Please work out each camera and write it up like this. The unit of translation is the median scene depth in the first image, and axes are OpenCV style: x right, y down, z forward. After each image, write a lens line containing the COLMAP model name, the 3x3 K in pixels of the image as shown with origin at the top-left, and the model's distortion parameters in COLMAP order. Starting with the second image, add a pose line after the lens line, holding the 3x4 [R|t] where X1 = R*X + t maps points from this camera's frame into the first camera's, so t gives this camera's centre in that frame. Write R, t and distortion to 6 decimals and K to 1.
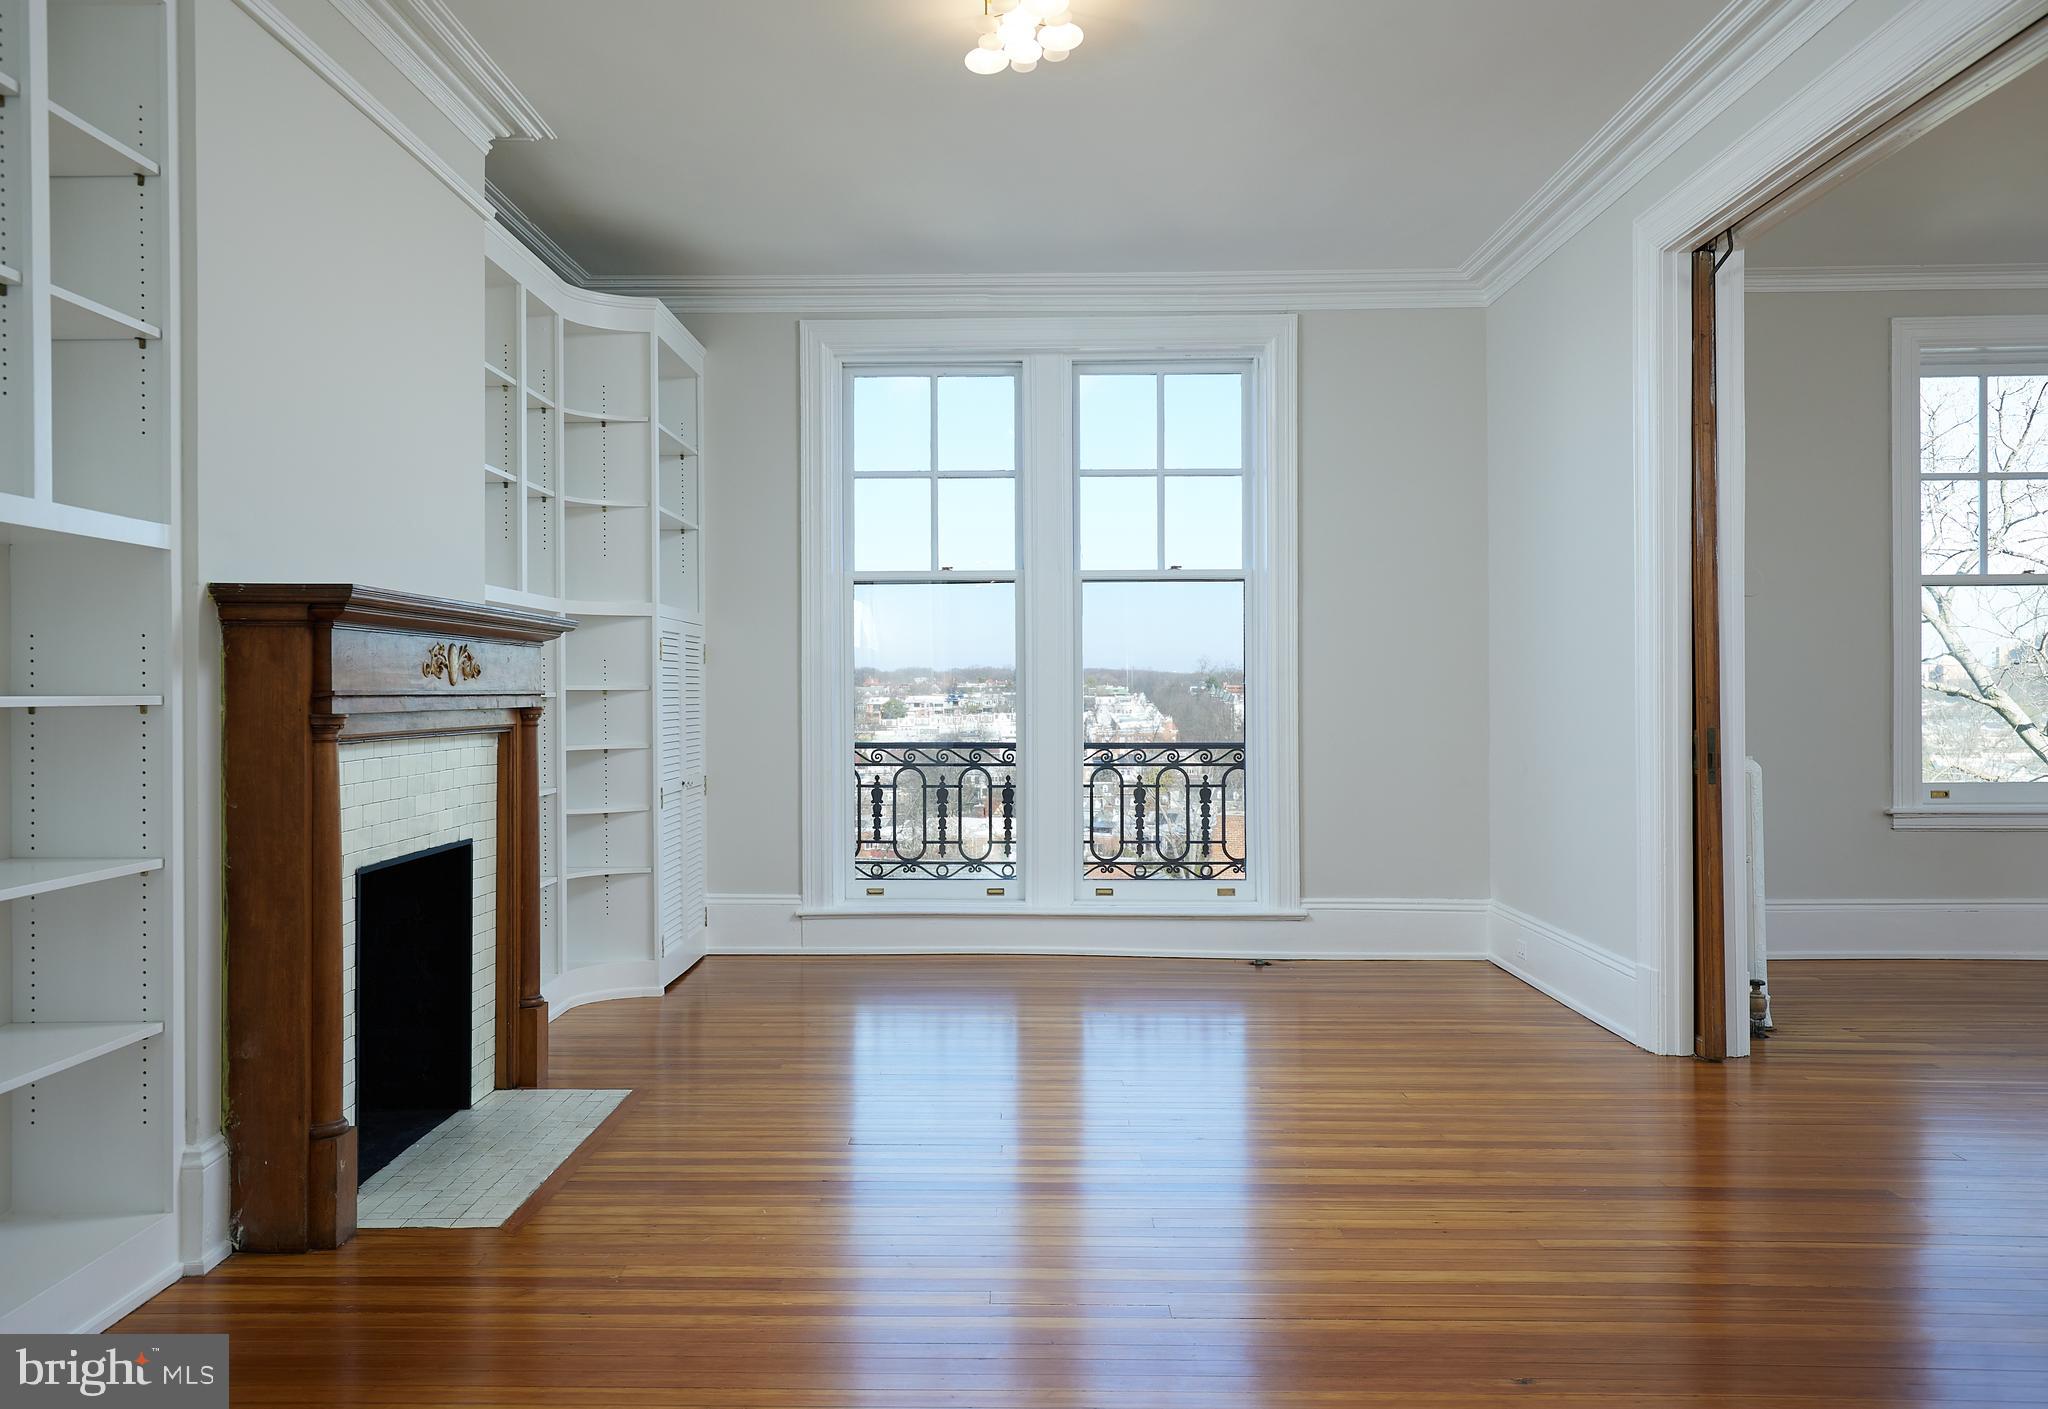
lens RADIAL K [[1613.0, 0, 984.6], [0, 1613.0, 689.7], [0, 0, 1]] dist [0.025309, 0.000033]
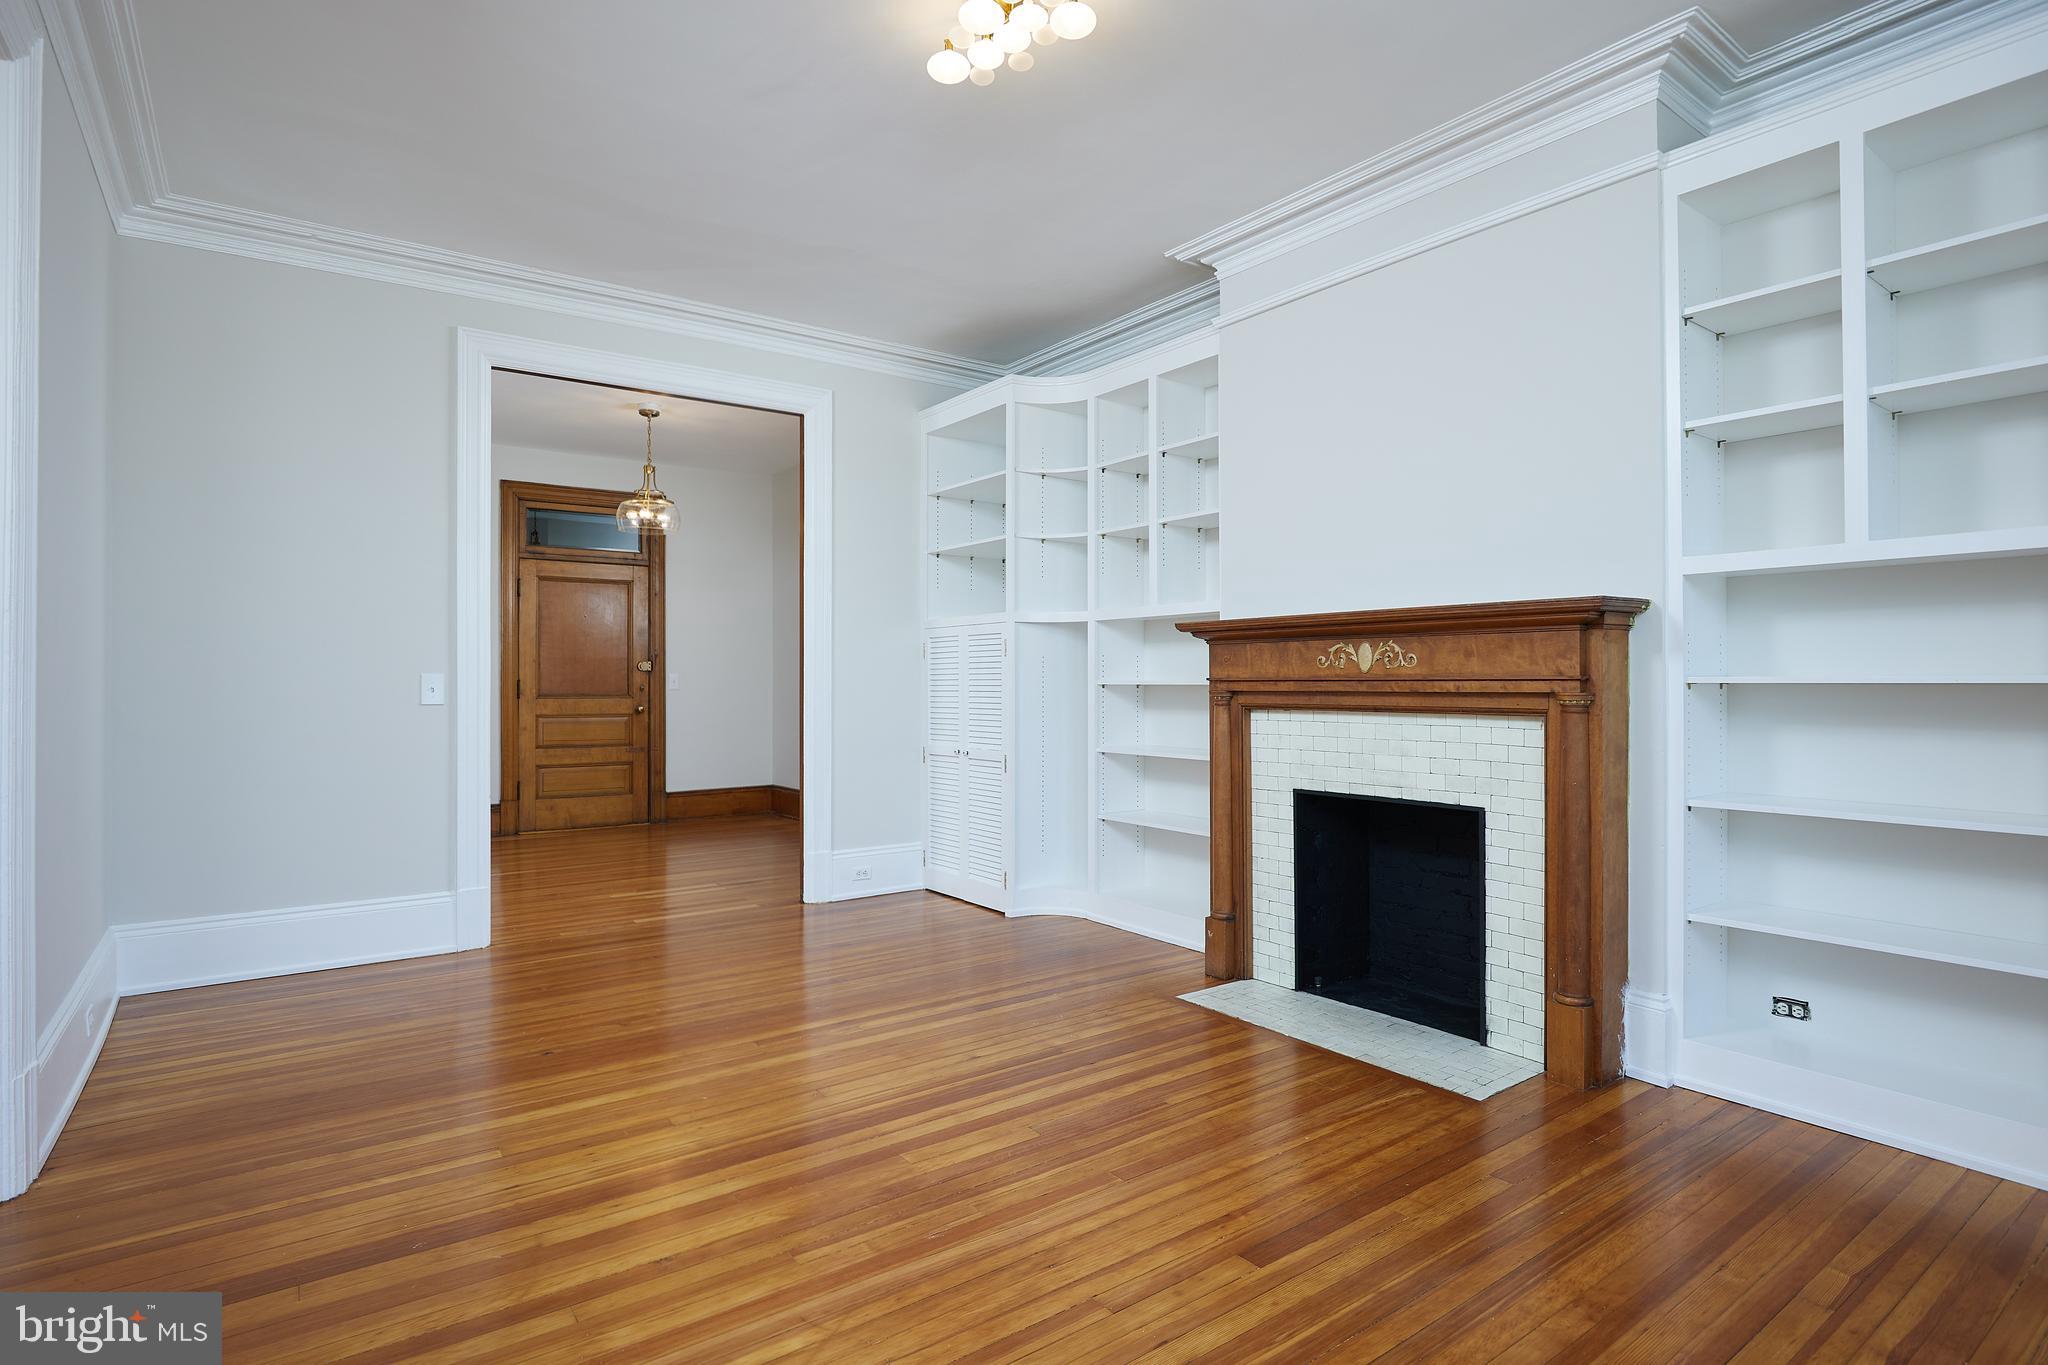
lens RADIAL K [[1049.4, 0, 1040.6], [0, 1049.4, 674.7], [0, 0, 1]] dist [-0.019388, 0.000683]
pose [[-0.788217, 0.001903, -0.615394, 0.235115], [0.005780, 0.999974, -0.004311, 0.000412], [0.615370, -0.006955, -0.788208, 0.869758]]
